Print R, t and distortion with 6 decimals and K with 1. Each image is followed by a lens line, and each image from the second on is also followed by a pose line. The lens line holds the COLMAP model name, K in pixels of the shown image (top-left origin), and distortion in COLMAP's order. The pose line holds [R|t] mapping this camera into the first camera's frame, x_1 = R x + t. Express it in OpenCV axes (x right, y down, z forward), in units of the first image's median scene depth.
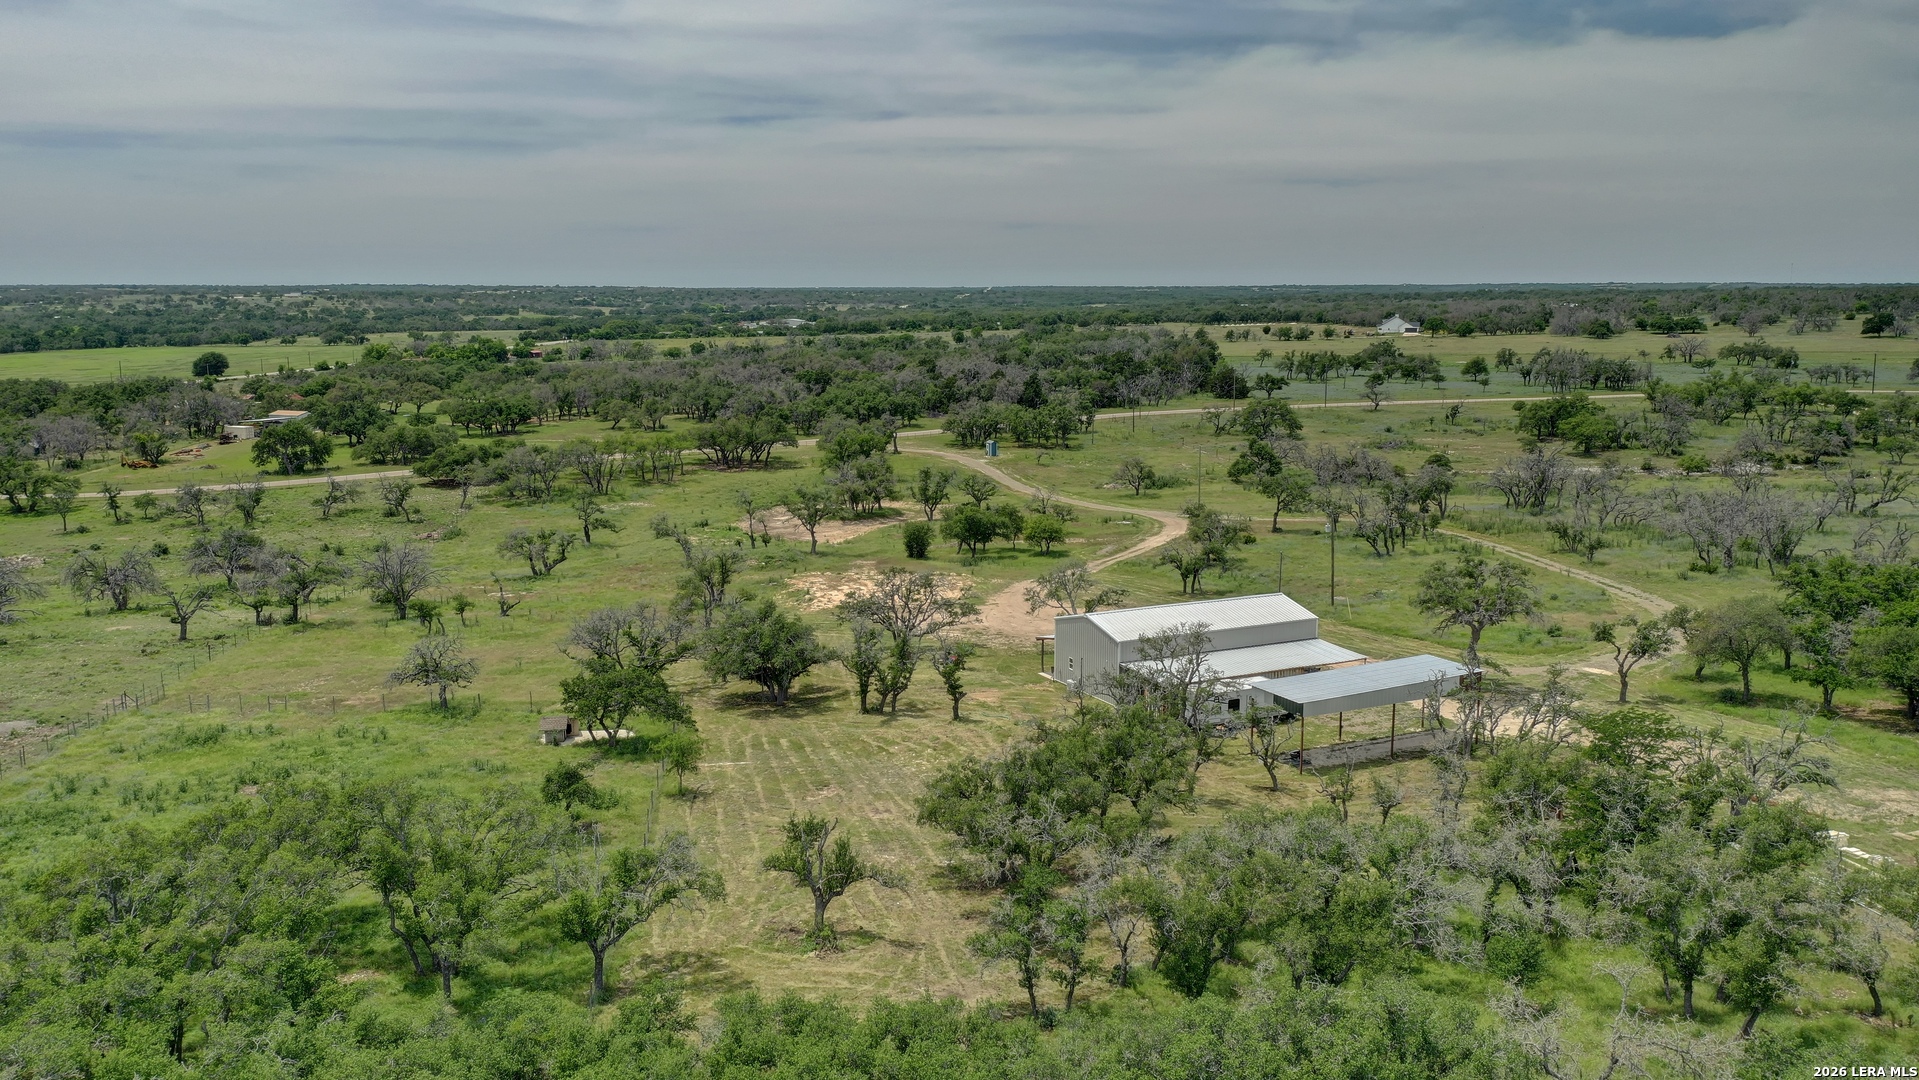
lens RADIAL K [[1530.7, 0, 964.3], [0, 1530.7, 542.2], [0, 0, 1]] dist [0.009354, -0.010846]
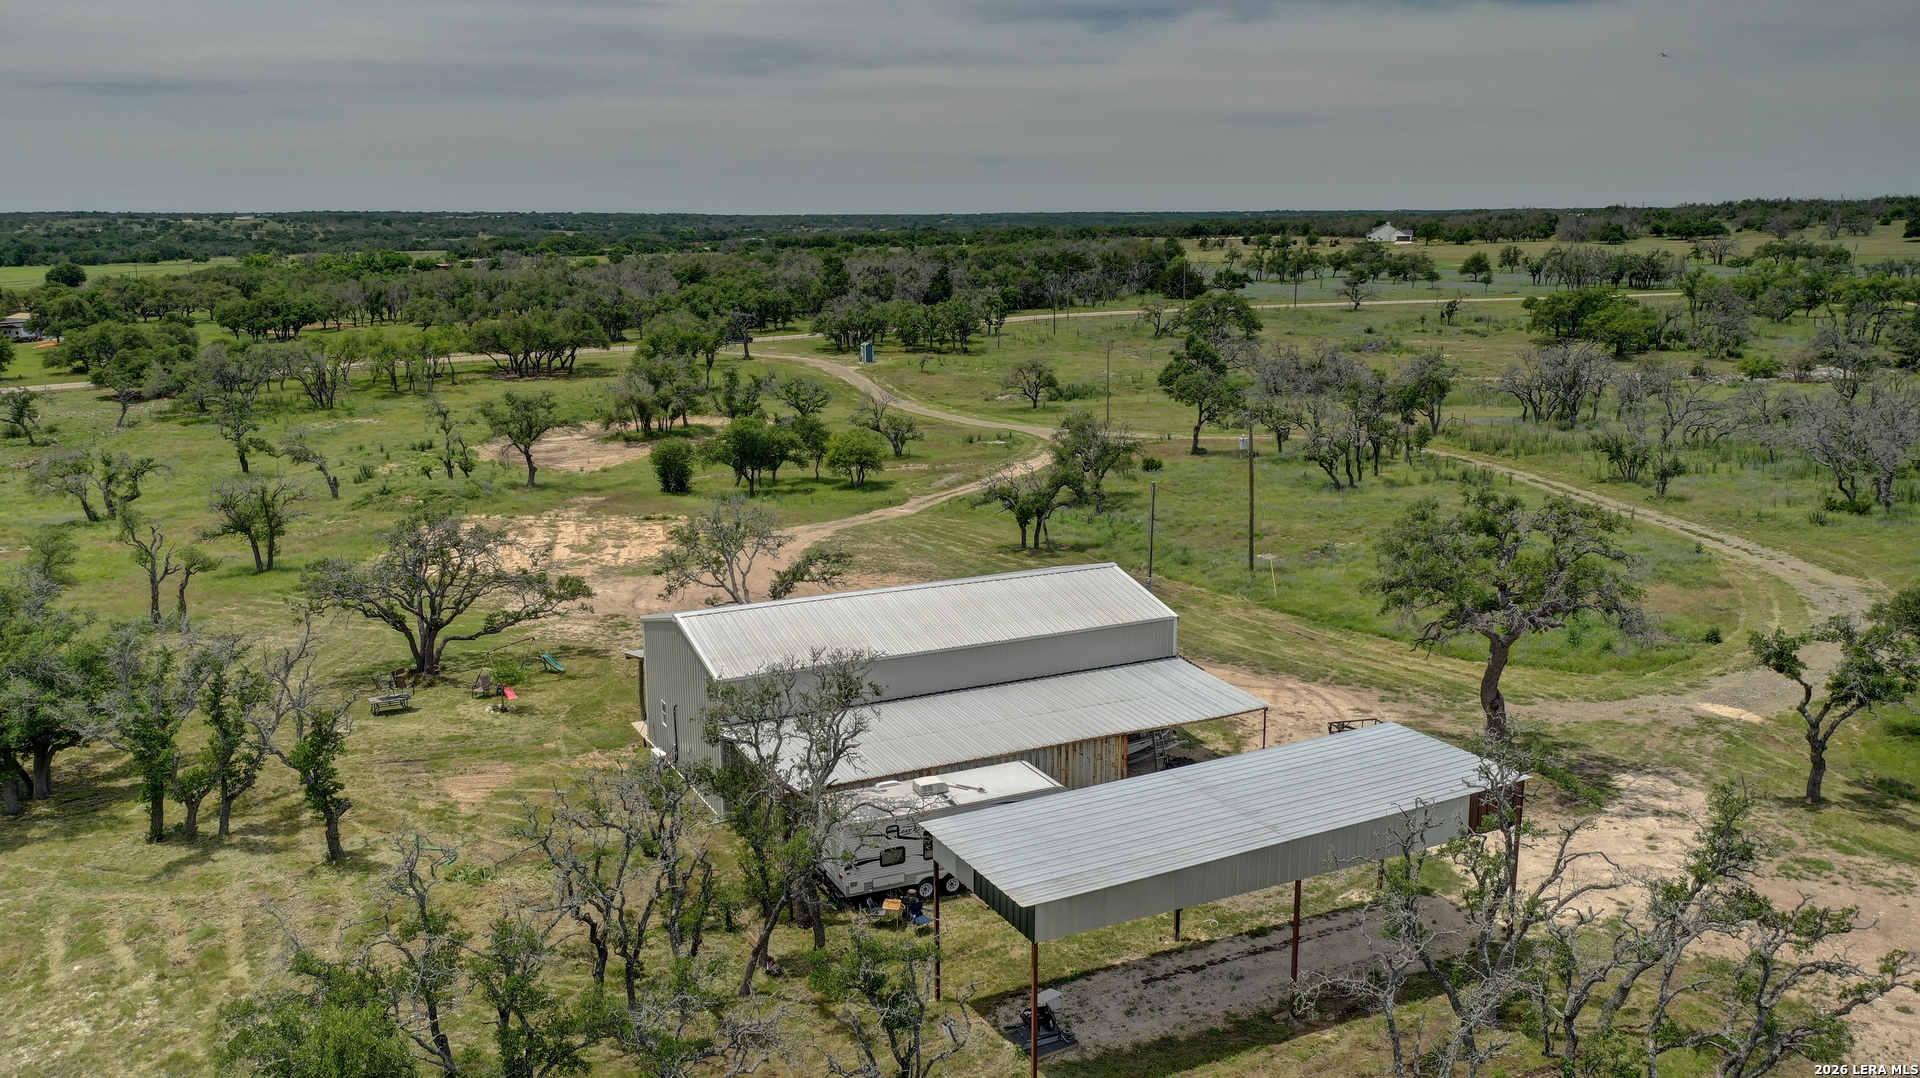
lens RADIAL K [[1531.5, 0, 972.4], [0, 1531.5, 538.5], [0, 0, 1]] dist [0.009354, -0.010846]
pose [[0.999953, -0.003115, 0.009139, 0.071231], [0.002730, 0.999119, 0.041872, 0.001768], [-0.009262, -0.041845, 0.999081, 0.226352]]
